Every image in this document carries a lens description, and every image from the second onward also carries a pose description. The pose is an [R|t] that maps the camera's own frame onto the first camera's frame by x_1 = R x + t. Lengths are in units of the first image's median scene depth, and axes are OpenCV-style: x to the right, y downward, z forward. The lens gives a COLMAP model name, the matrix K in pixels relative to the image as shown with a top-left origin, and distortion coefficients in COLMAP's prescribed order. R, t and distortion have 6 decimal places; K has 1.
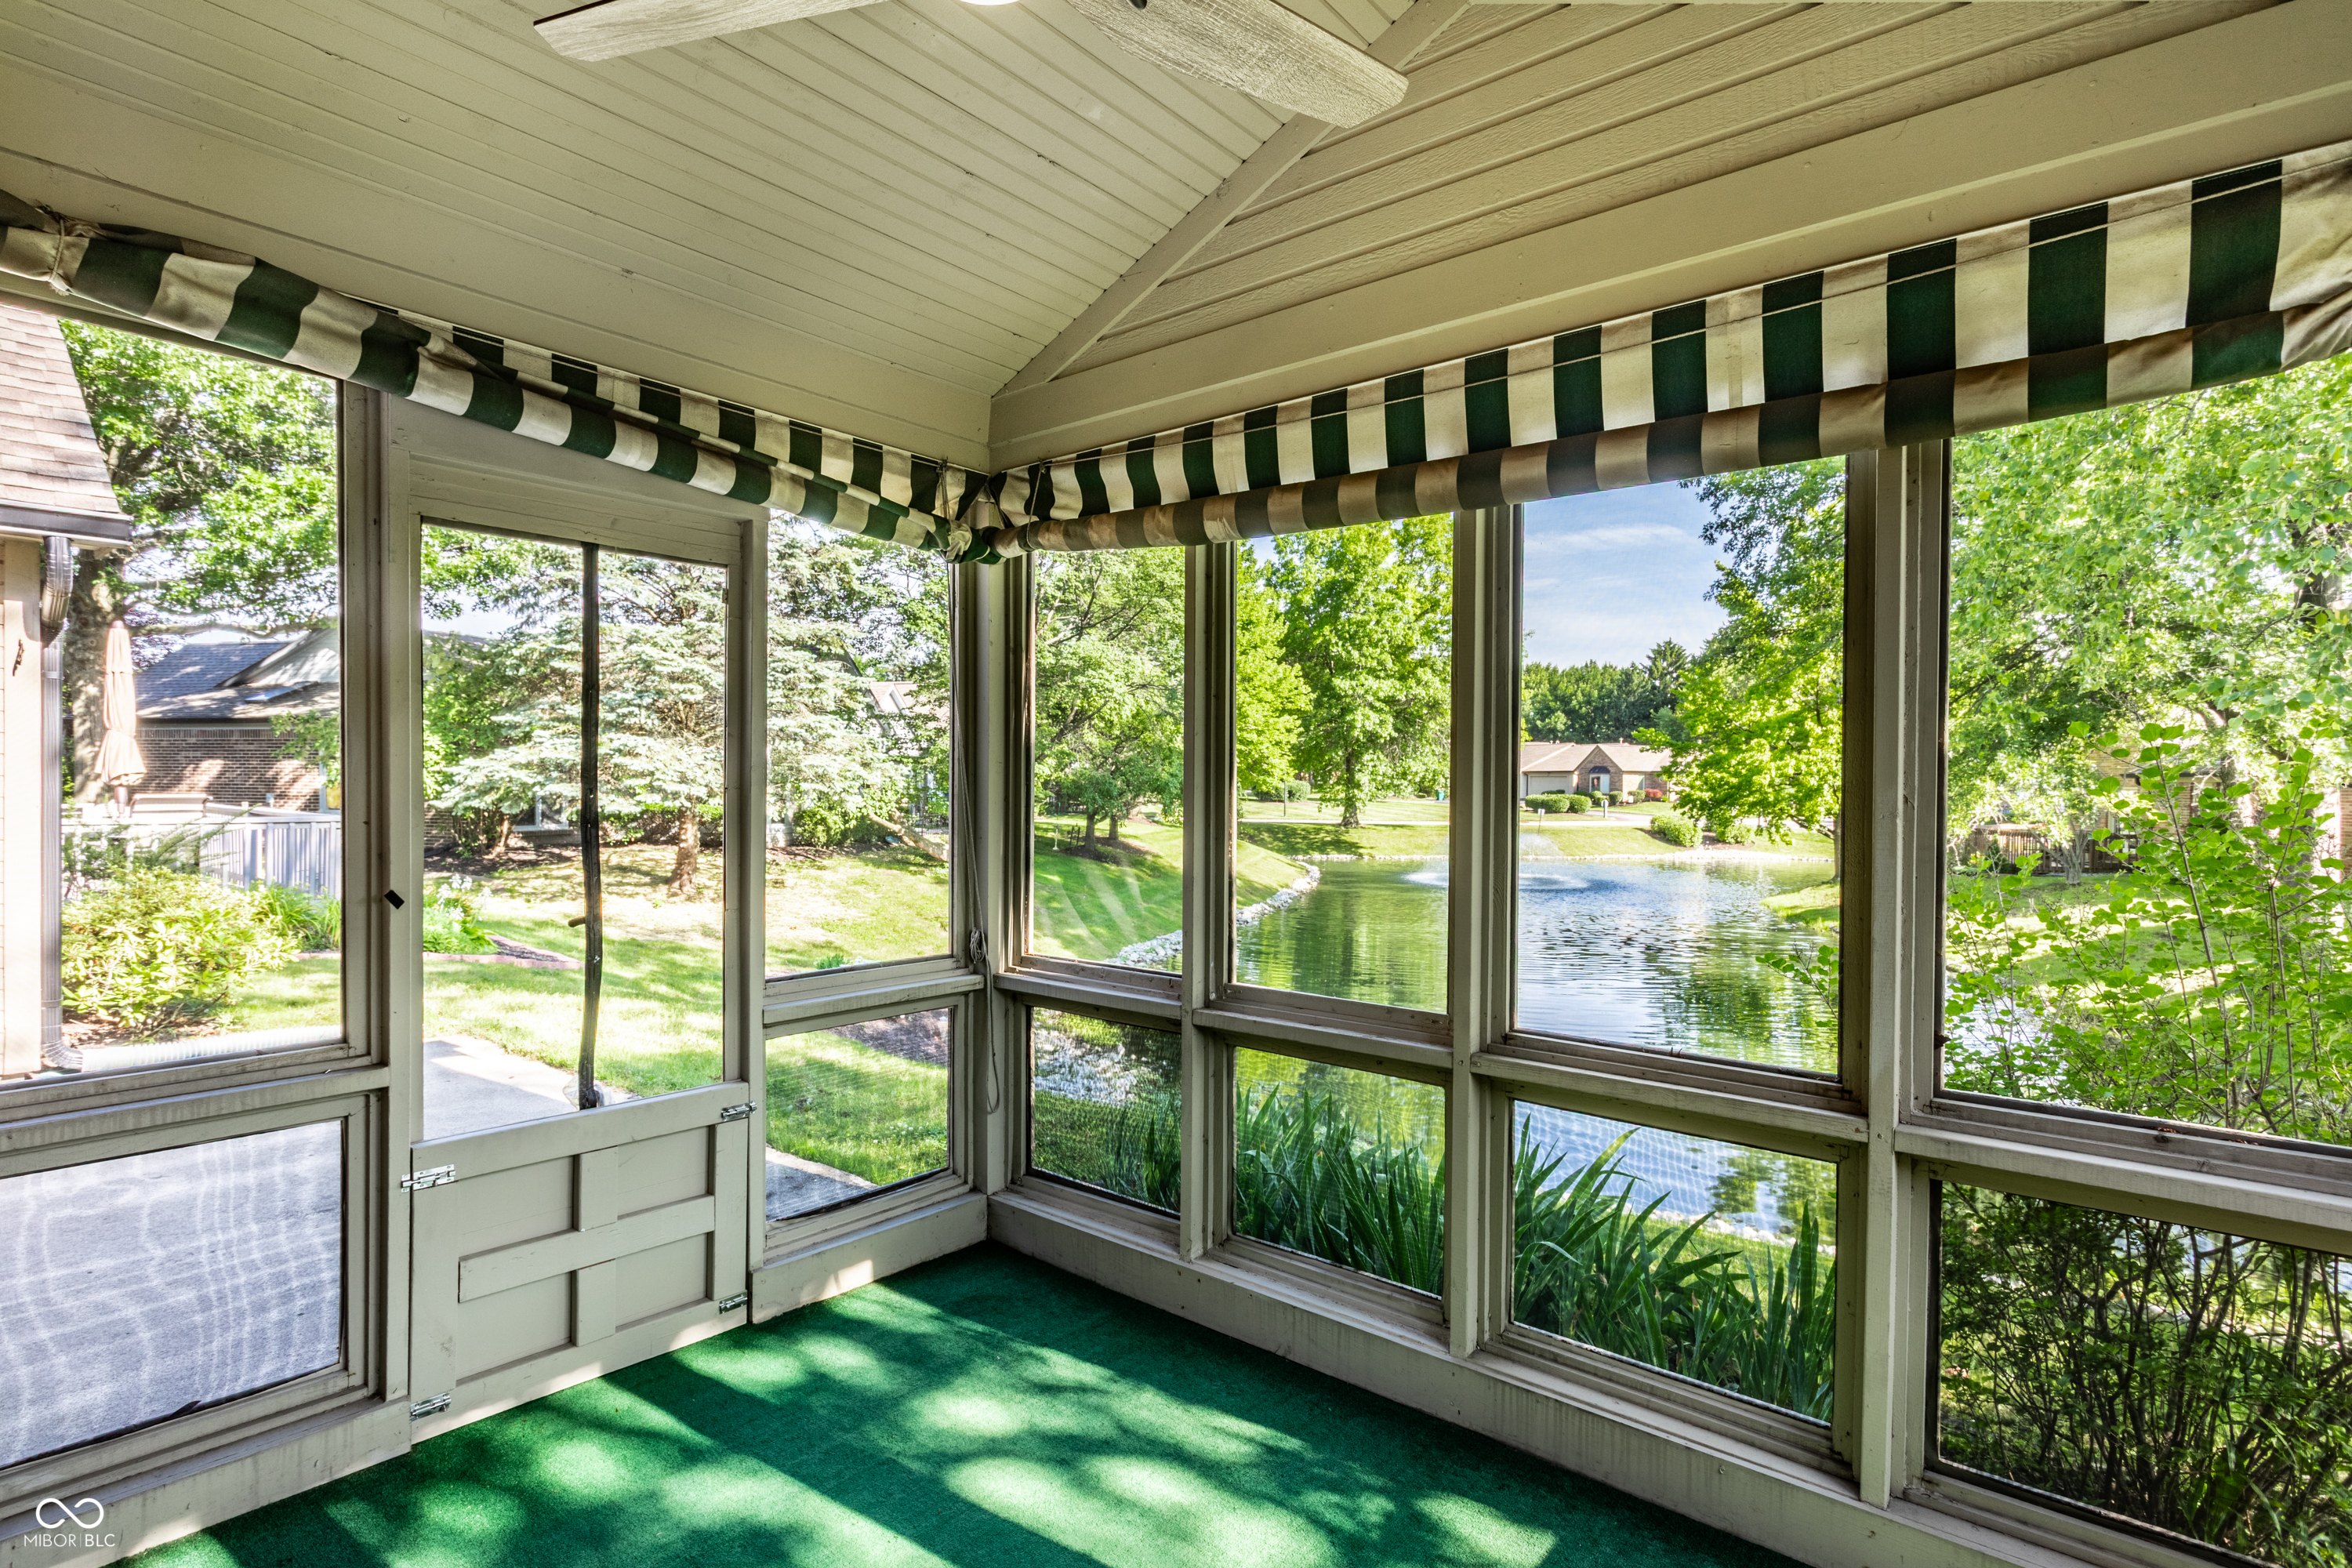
lens RADIAL K [[1139.4, 0, 1186.6], [0, 1139.4, 791.6], [0, 0, 1]] dist [0.000152, 0.000824]
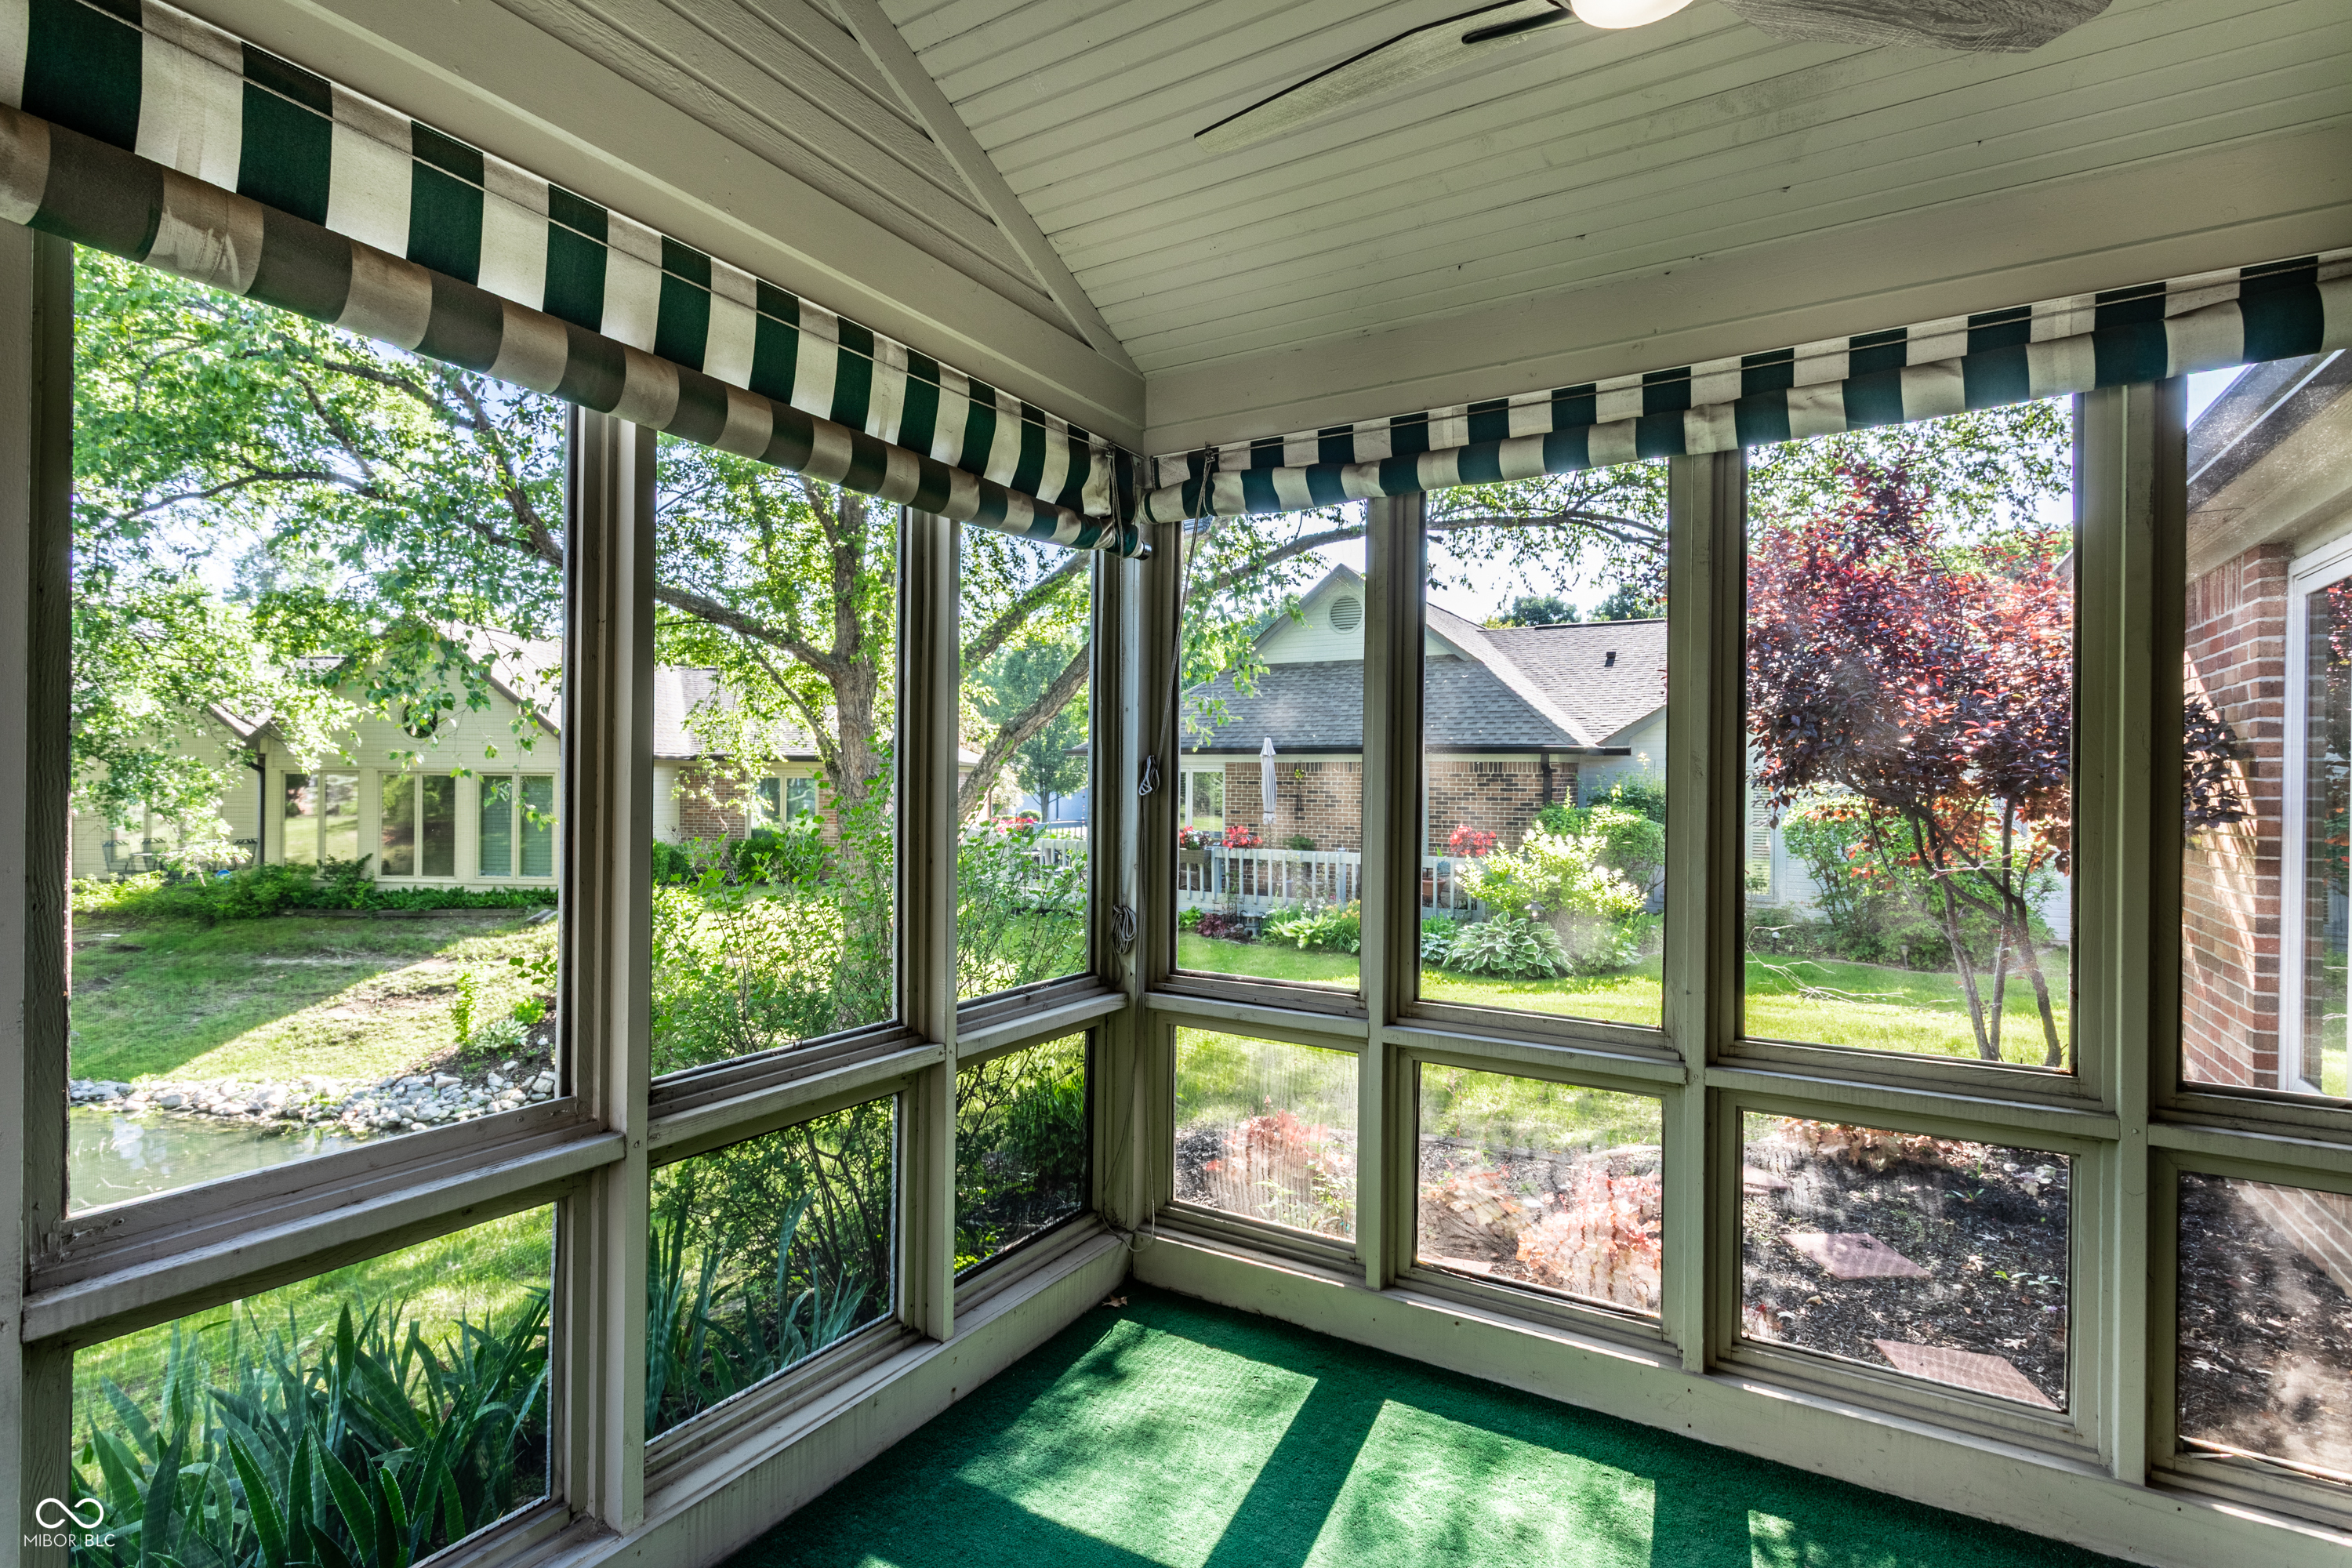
lens RADIAL K [[1139.4, 0, 1186.6], [0, 1139.4, 791.6], [0, 0, 1]] dist [0.000152, 0.000824]
pose [[-0.154266, -0.012156, 0.987955, -0.607596], [0.003555, 0.999911, 0.012858, -0.002803], [-0.988023, 0.005496, -0.154209, 0.813501]]
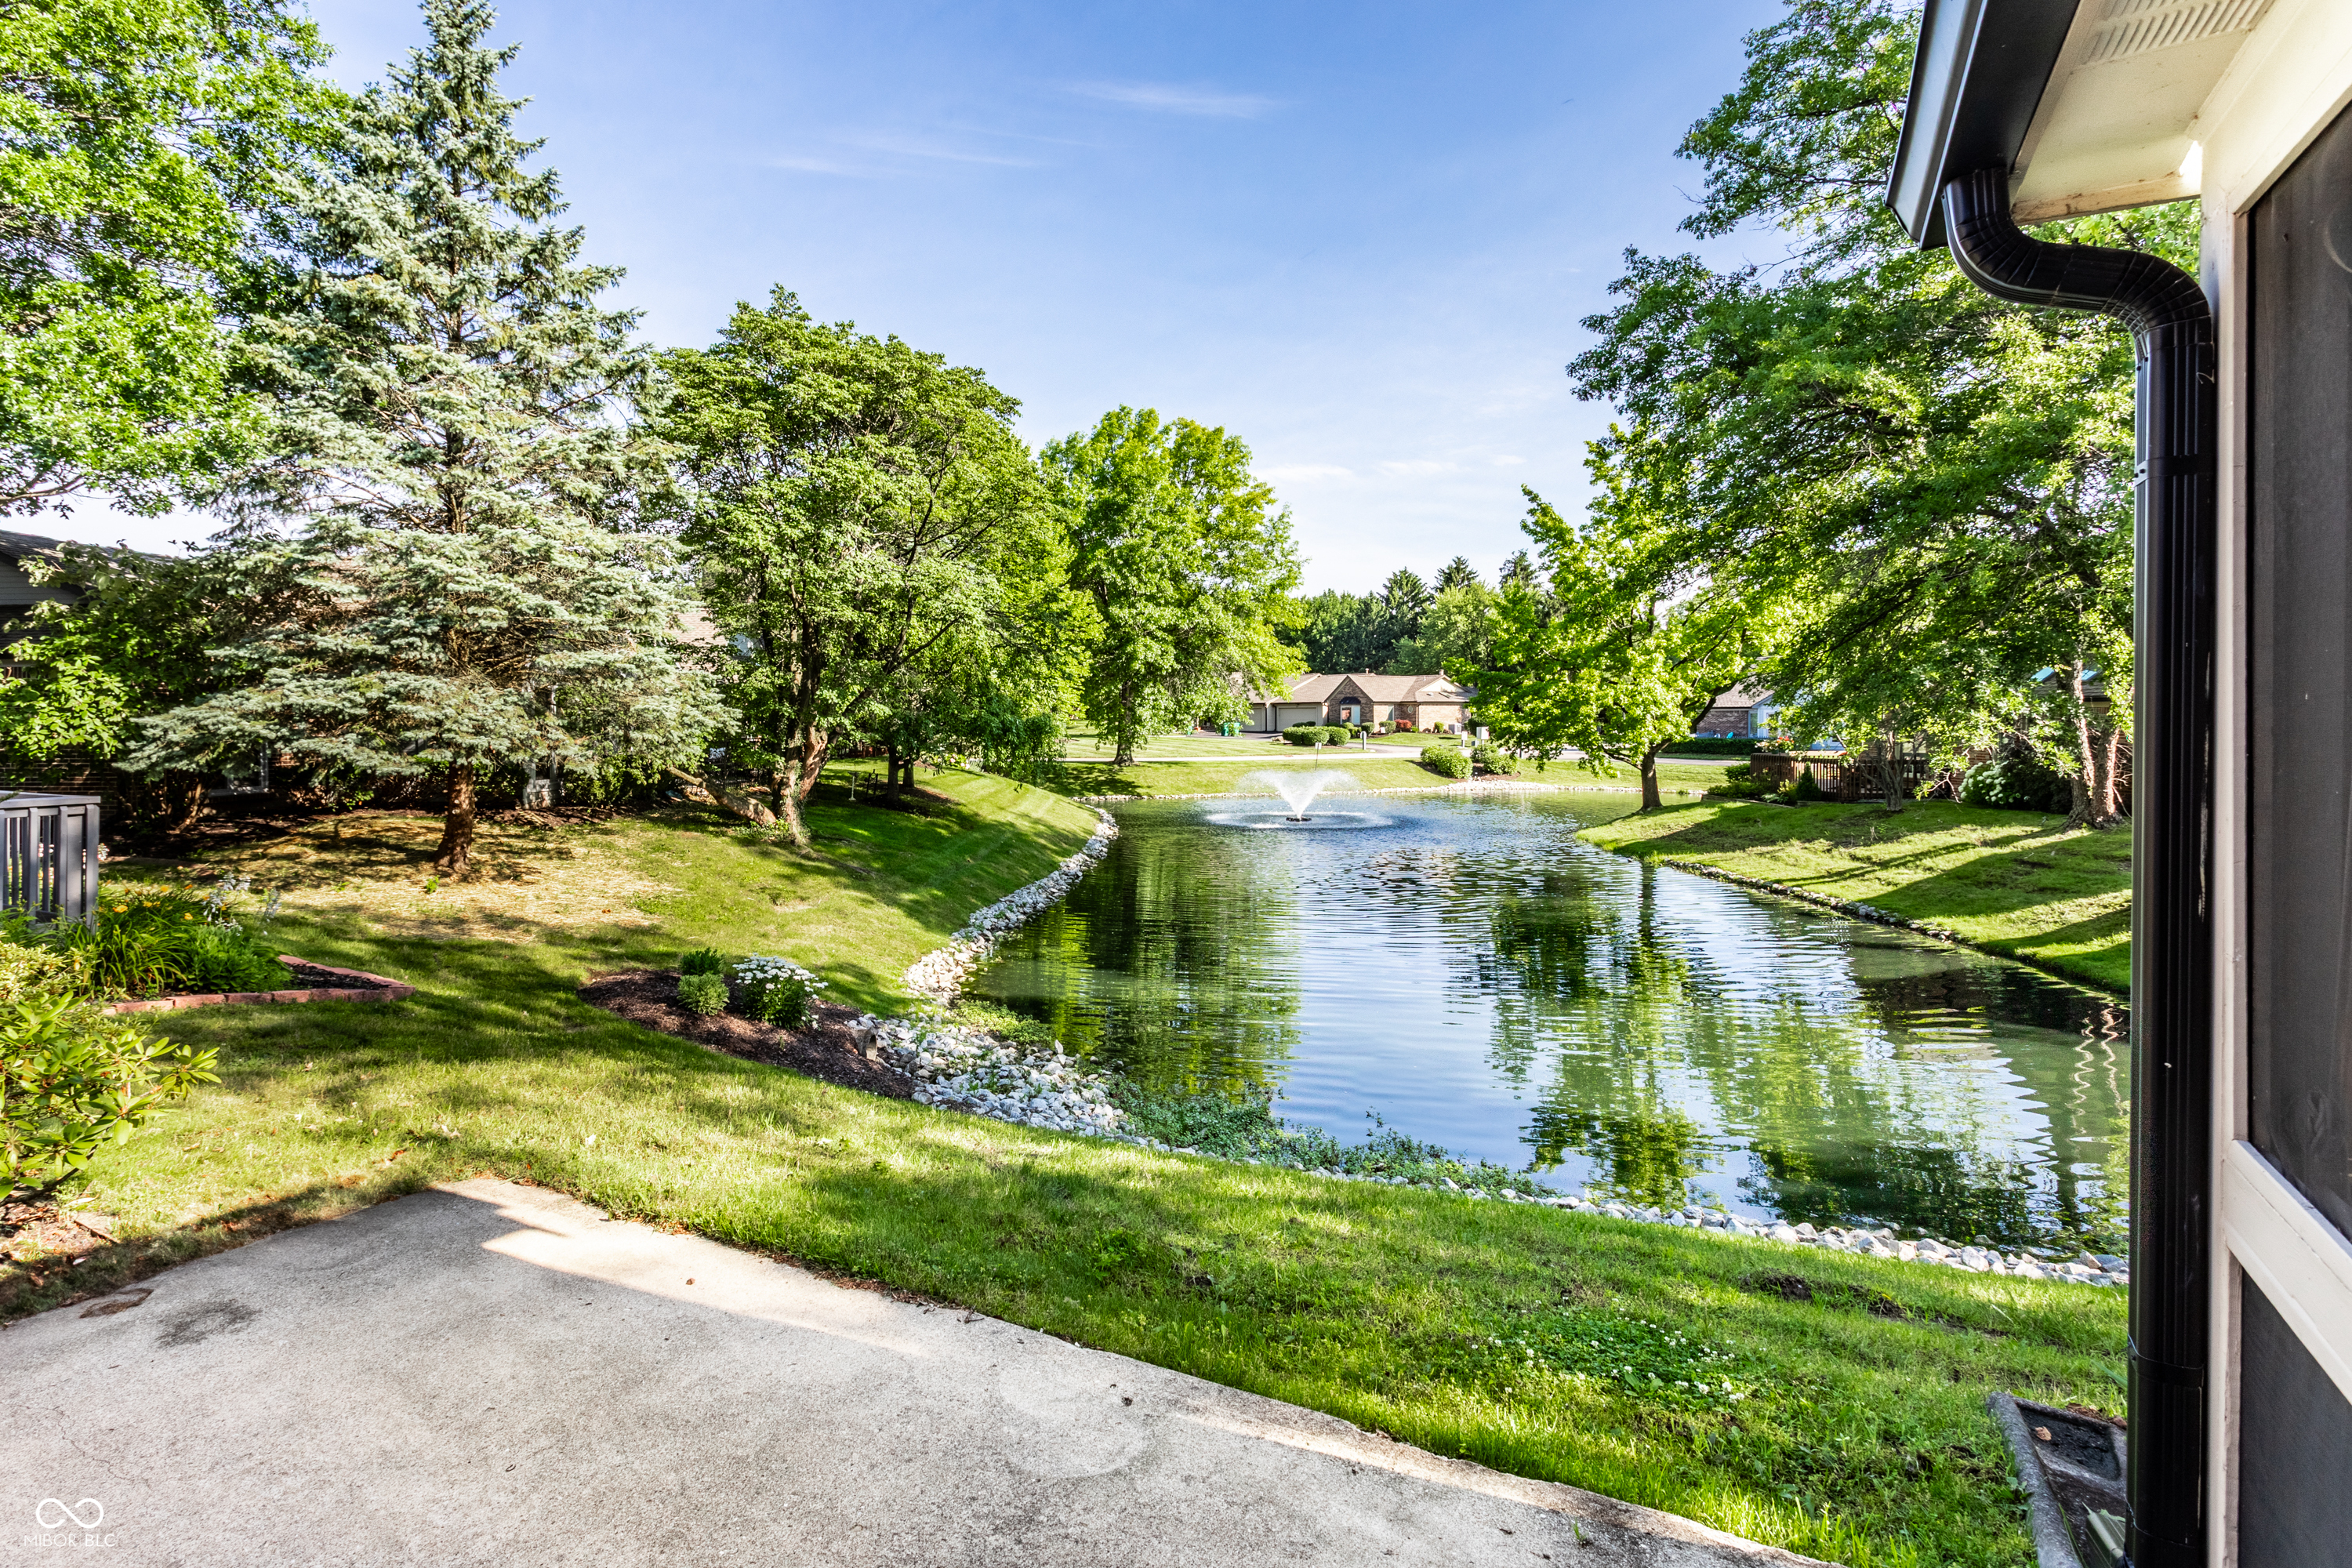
lens RADIAL K [[1195.5, 0, 1080.0], [0, 1195.5, 727.4], [0, 0, 1]] dist [0.002845, 0.000424]
pose [[0.987892, -0.013948, 0.154512, -0.066778], [0.013822, 0.999903, 0.001888, -0.003410], [-0.154523, 0.000271, 0.987989, 0.052464]]
